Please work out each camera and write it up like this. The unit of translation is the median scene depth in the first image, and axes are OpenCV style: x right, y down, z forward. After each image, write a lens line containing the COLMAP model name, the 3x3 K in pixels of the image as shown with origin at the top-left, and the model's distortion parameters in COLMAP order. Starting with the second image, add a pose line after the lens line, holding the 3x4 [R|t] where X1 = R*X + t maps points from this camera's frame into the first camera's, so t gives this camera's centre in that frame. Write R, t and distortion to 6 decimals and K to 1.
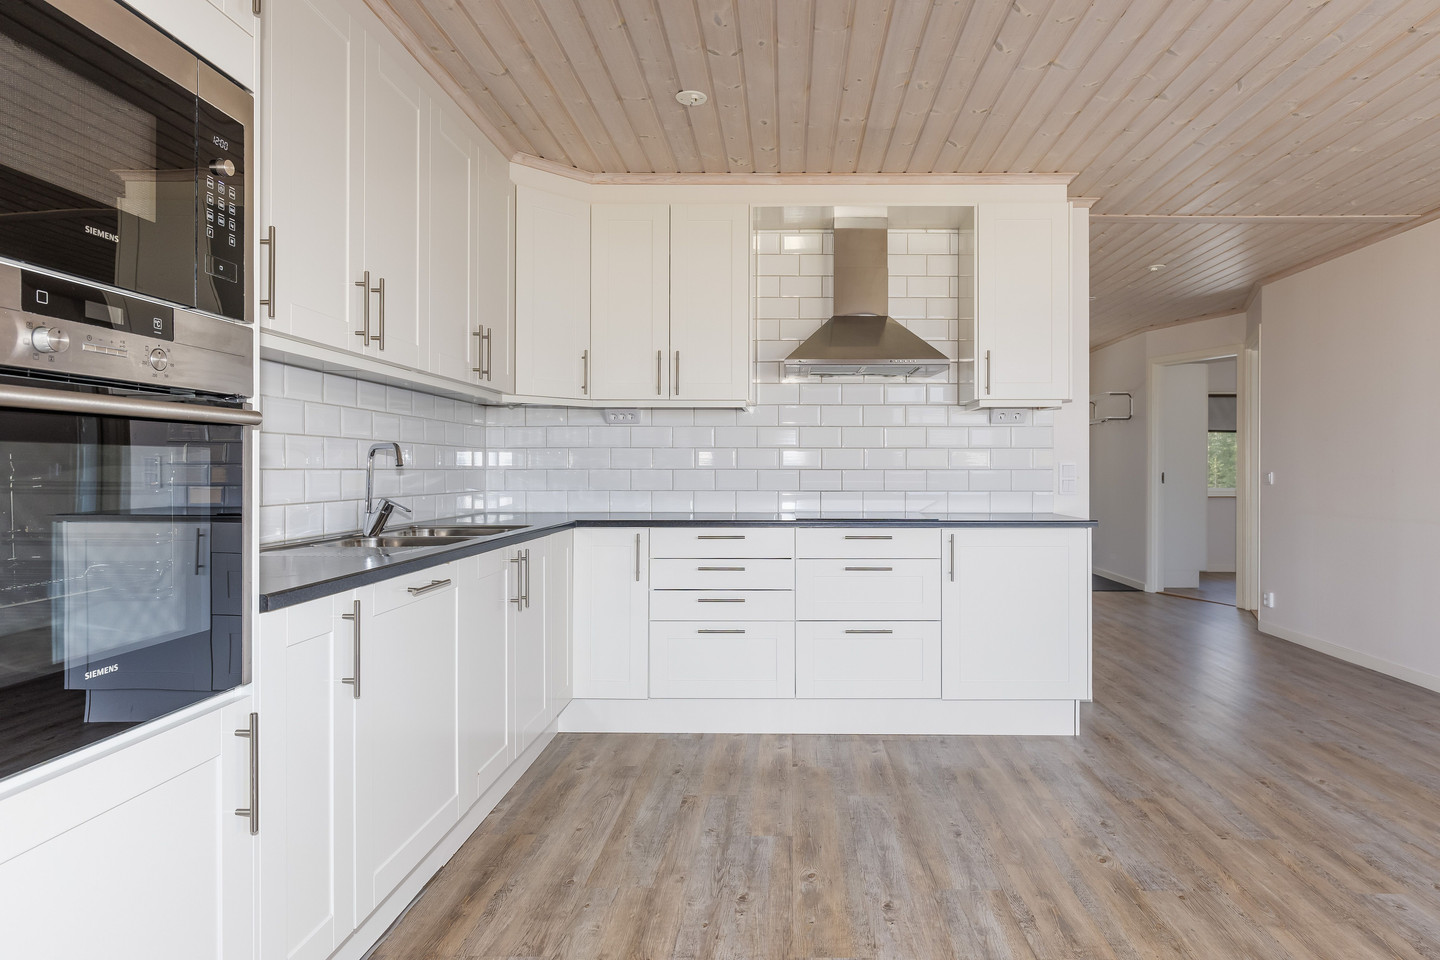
lens RADIAL K [[863.9, 0, 720.9], [0, 863.9, 471.3], [0, 0, 1]] dist [-0.004162, -0.001297]
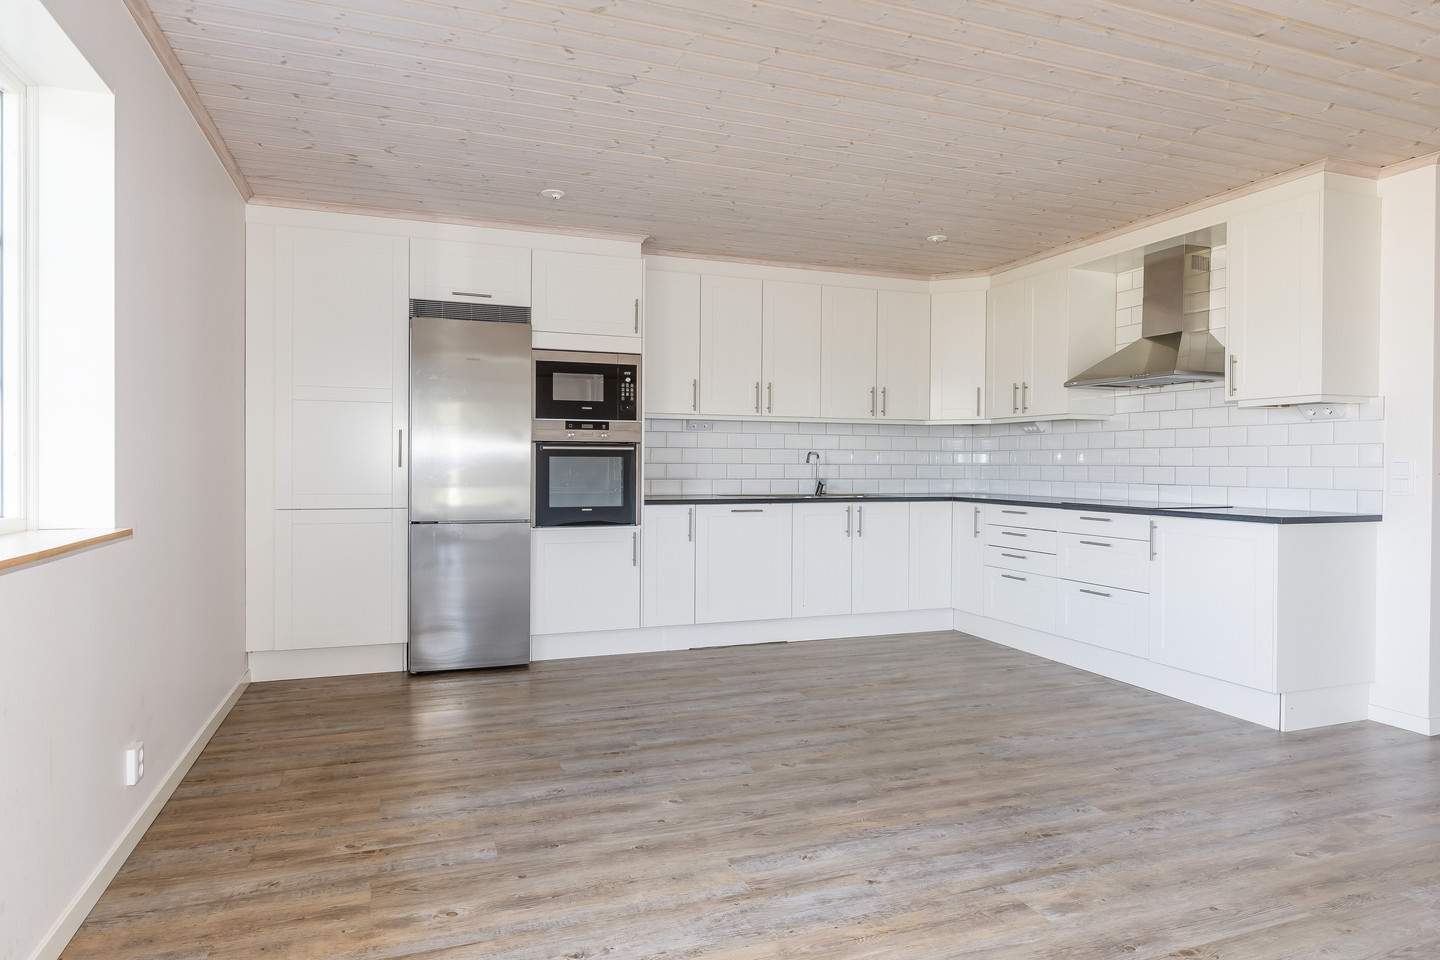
lens RADIAL K [[863.9, 0, 720.9], [0, 863.9, 471.3], [0, 0, 1]] dist [-0.004162, -0.001297]
pose [[0.356341, 0.010669, -0.934295, 1.332318], [-0.008199, 0.999932, 0.008292, 0.000047], [0.934320, 0.004705, 0.356404, 0.031503]]
